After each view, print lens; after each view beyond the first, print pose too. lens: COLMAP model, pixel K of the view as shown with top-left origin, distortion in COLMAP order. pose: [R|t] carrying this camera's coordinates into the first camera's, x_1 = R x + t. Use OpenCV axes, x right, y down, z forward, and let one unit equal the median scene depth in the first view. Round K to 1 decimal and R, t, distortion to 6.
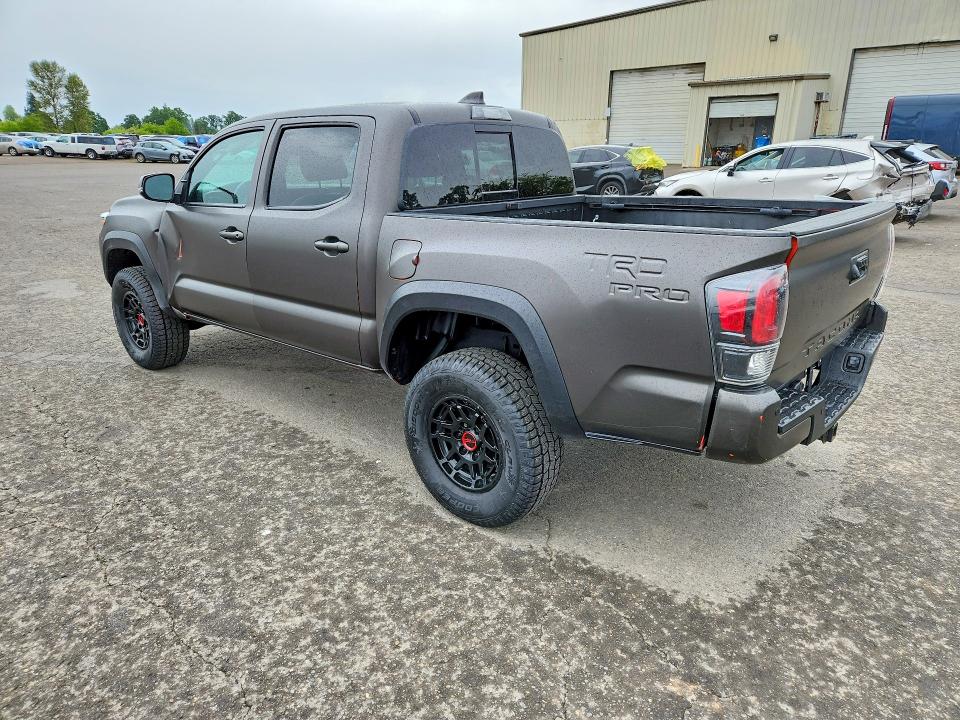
lens RADIAL K [[694.7, 0, 491.4], [0, 694.7, 359.3], [0, 0, 1]] dist [0.075748, -0.078238]
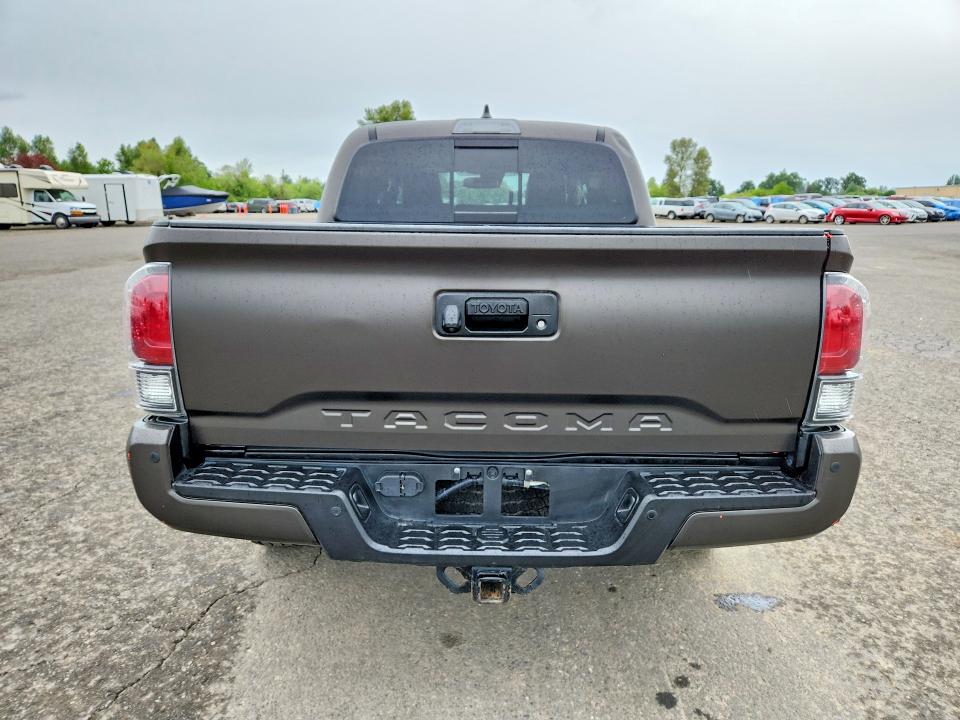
lens RADIAL K [[694.7, 0, 491.4], [0, 694.7, 359.3], [0, 0, 1]] dist [0.075748, -0.078238]
pose [[0.608699, 0.162556, -0.776570, 0.168900], [-0.234948, 0.971817, 0.019266, -0.017940], [0.757816, 0.170726, 0.629736, 0.110765]]
